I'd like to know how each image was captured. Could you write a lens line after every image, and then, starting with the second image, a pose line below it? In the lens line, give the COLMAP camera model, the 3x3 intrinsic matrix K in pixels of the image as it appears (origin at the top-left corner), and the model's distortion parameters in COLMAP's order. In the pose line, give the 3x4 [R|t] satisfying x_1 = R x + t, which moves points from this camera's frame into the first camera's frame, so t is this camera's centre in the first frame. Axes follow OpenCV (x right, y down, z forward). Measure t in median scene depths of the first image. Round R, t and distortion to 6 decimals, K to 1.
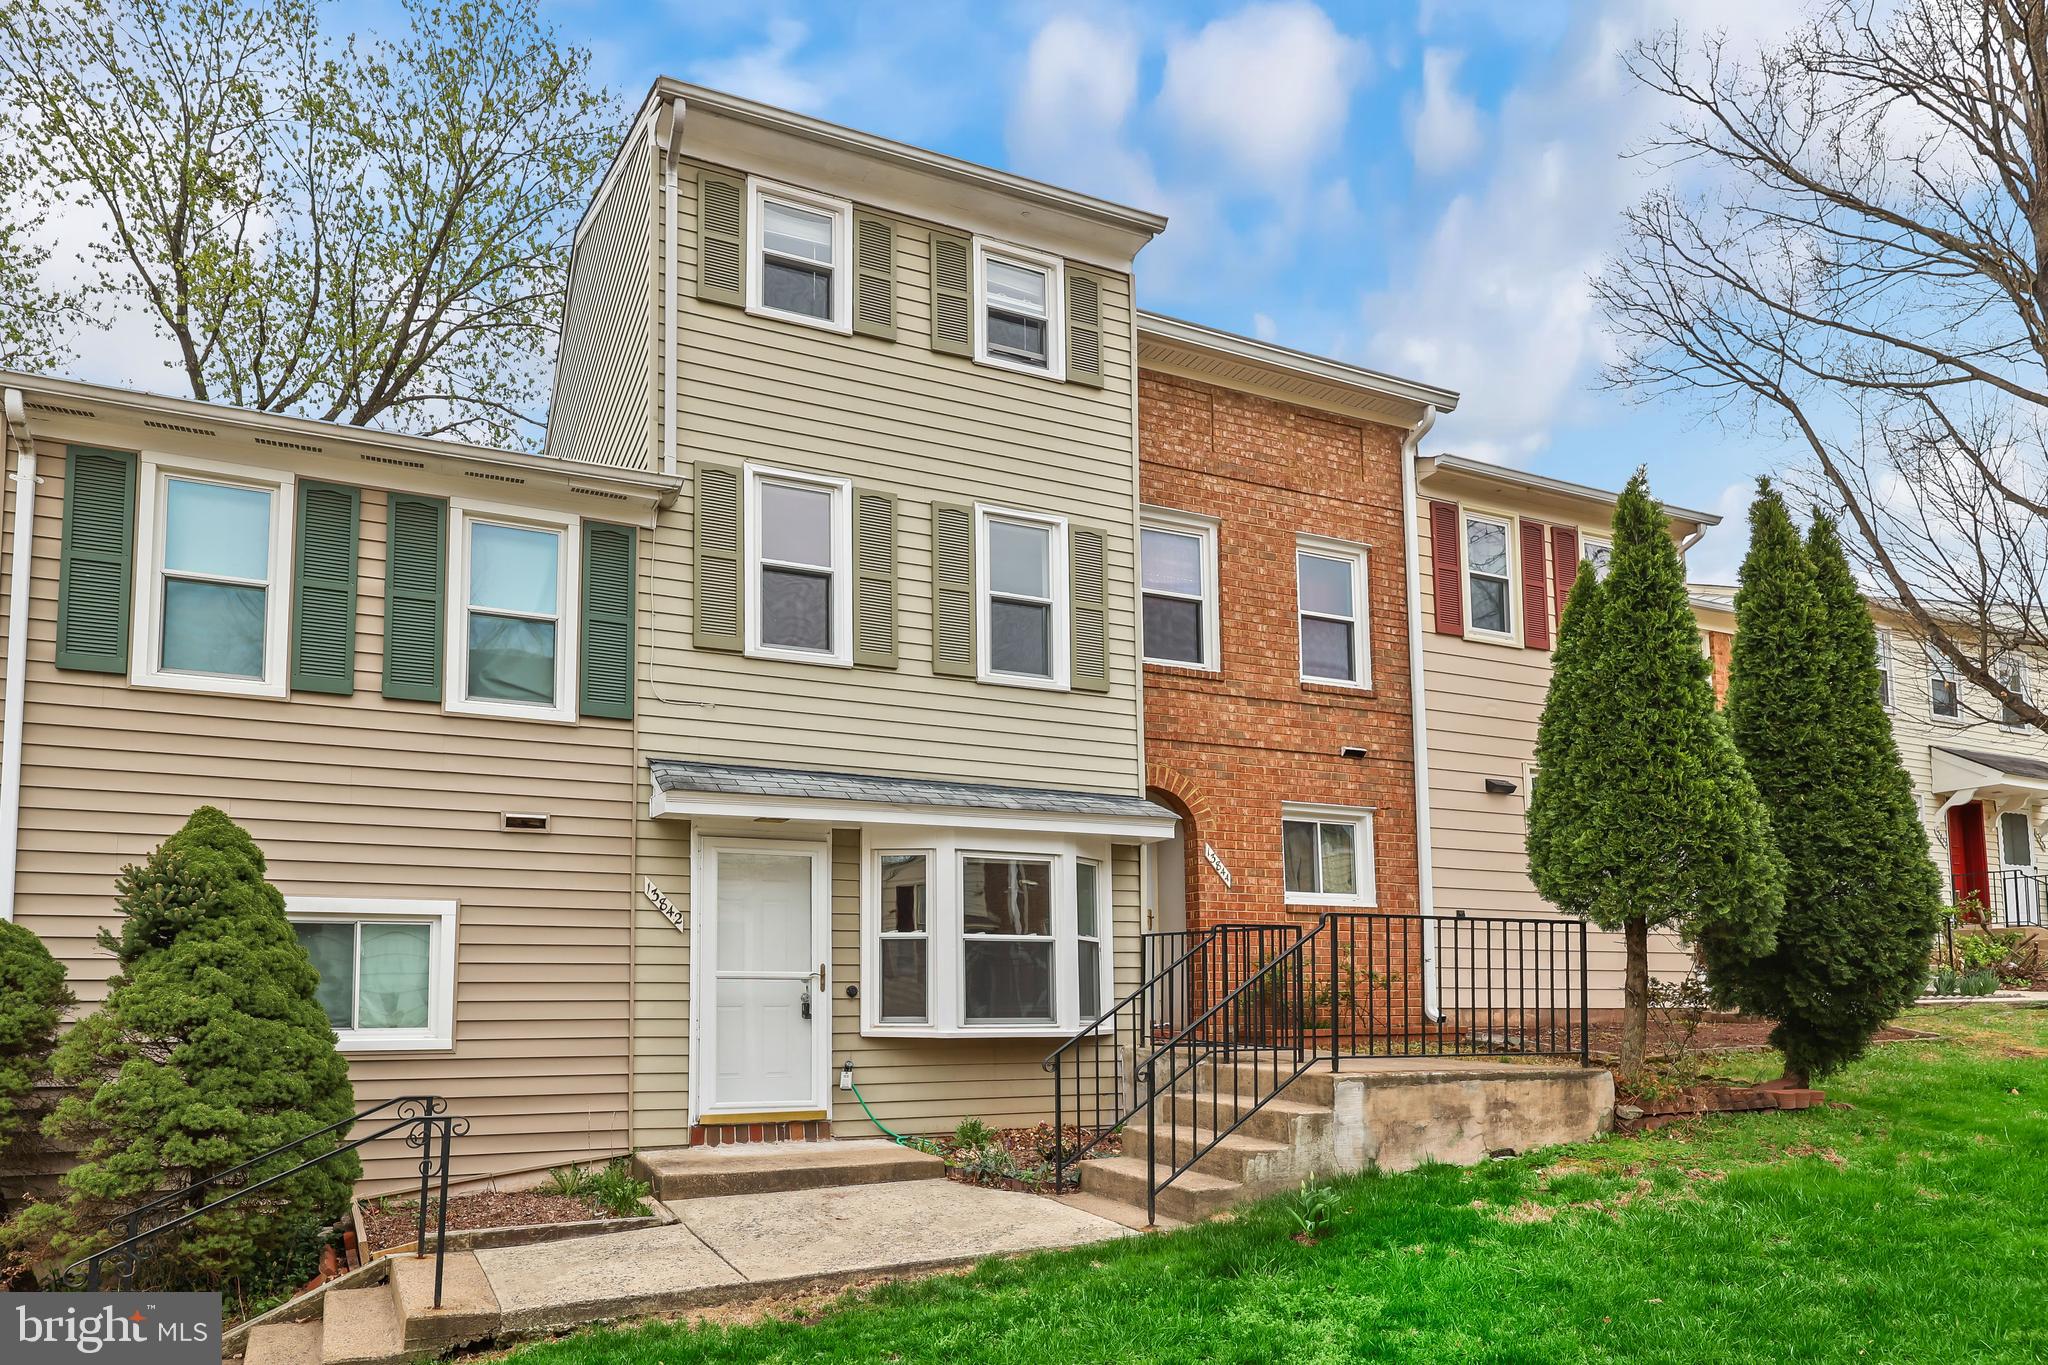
lens RADIAL K [[1068.6, 0, 1022.9], [0, 1068.6, 649.3], [0, 0, 1]] dist [-0.000402, -0.000407]
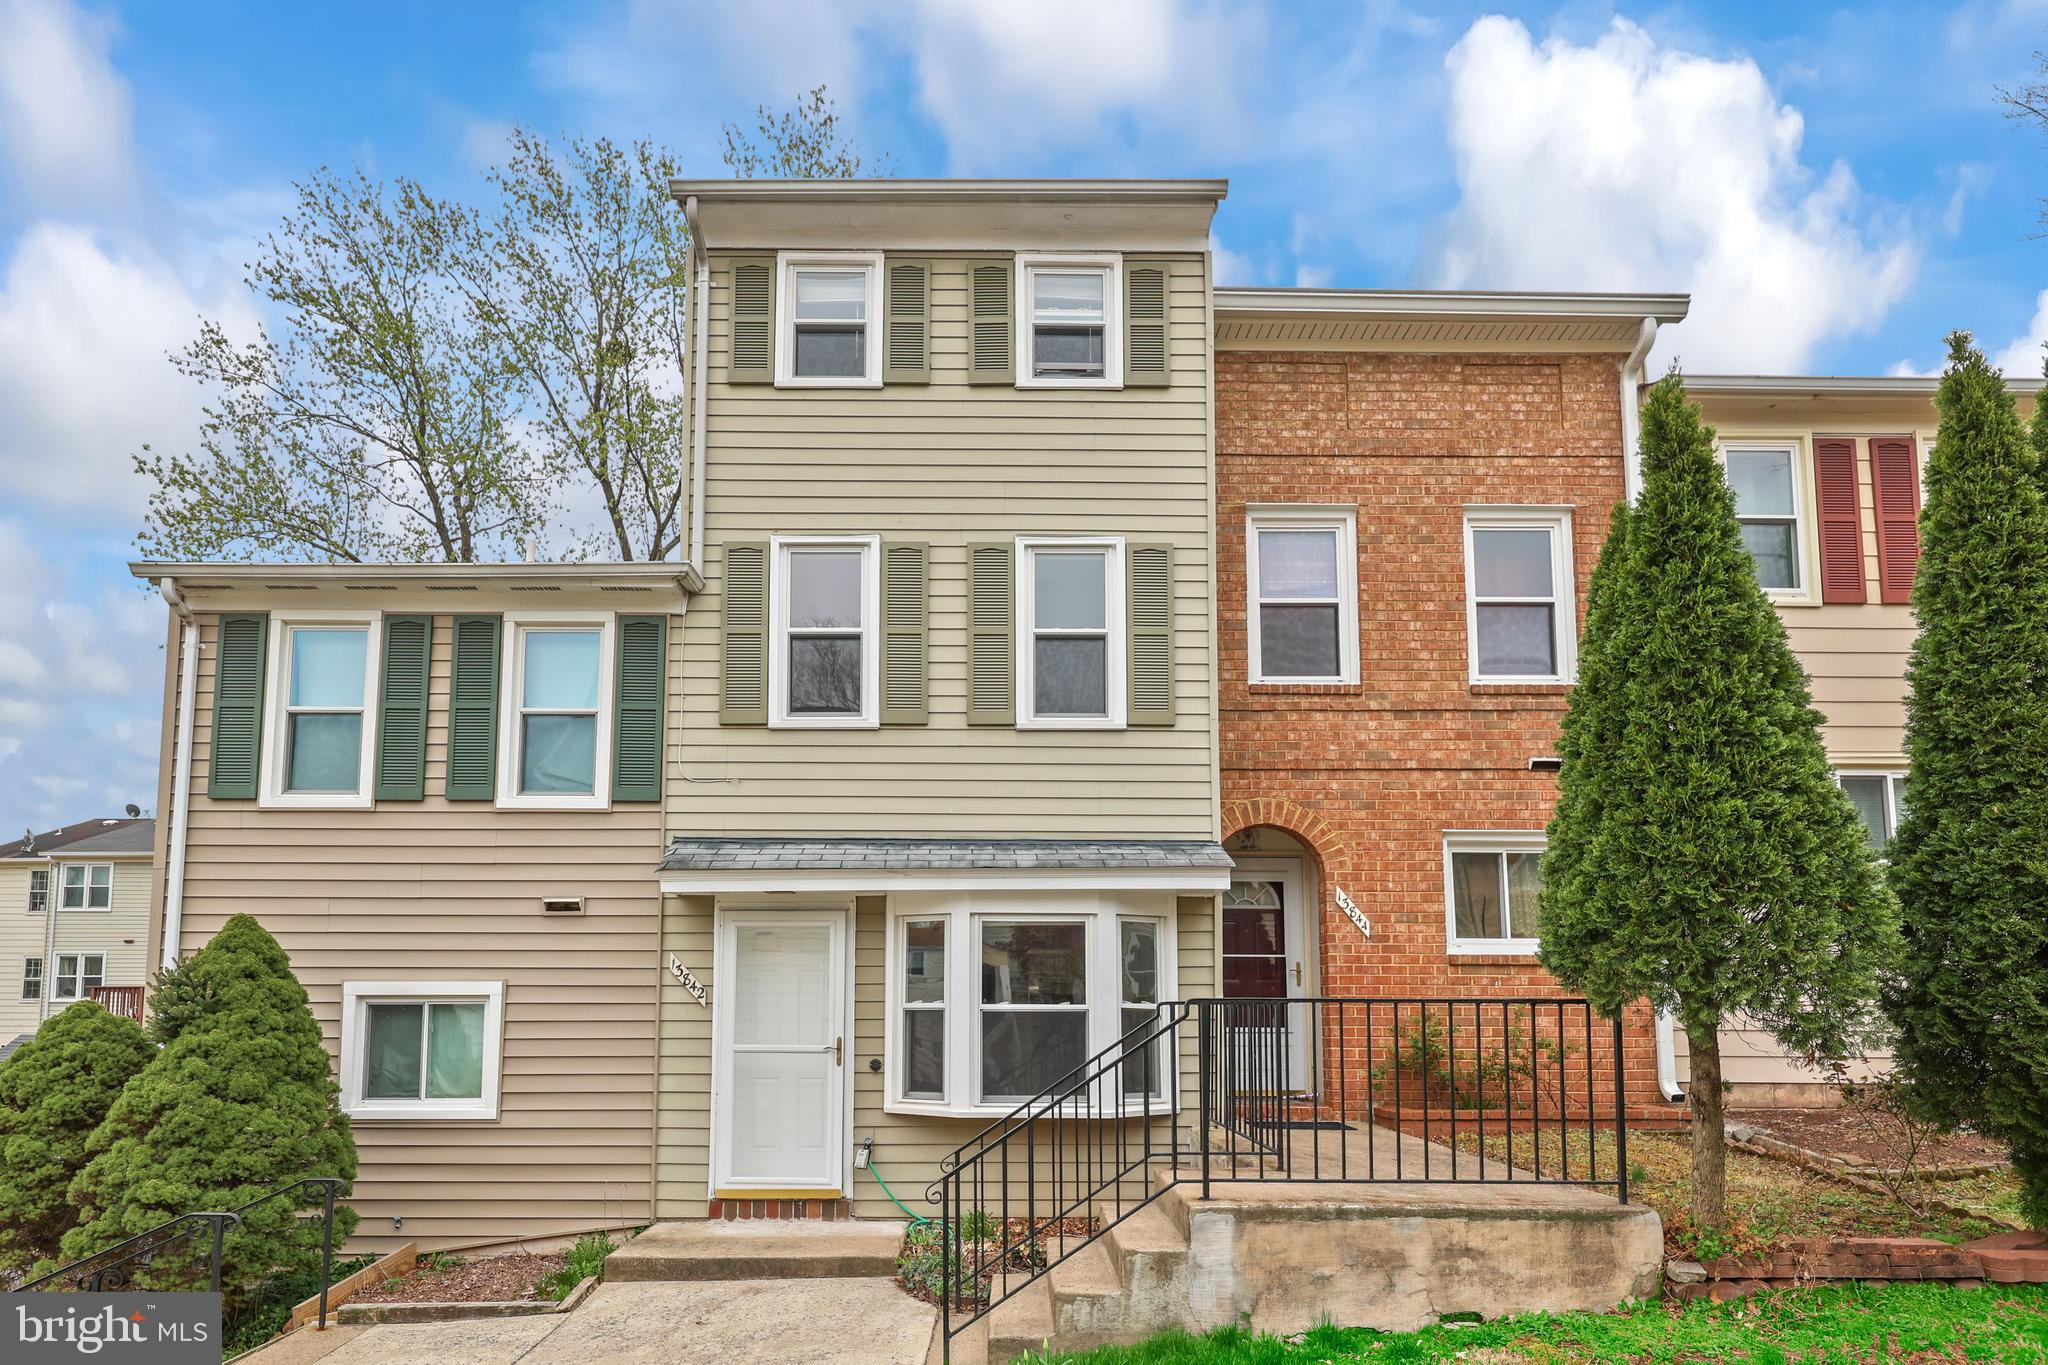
lens RADIAL K [[1073.2, 0, 1024.0], [0, 1073.2, 682.5], [0, 0, 1]] dist [-0.001729, 0.002041]
pose [[0.932298, -0.107606, -0.345313, 0.327636], [0.109403, 0.993894, -0.014343, 0.004390], [0.344748, -0.024406, 0.938378, 0.138669]]
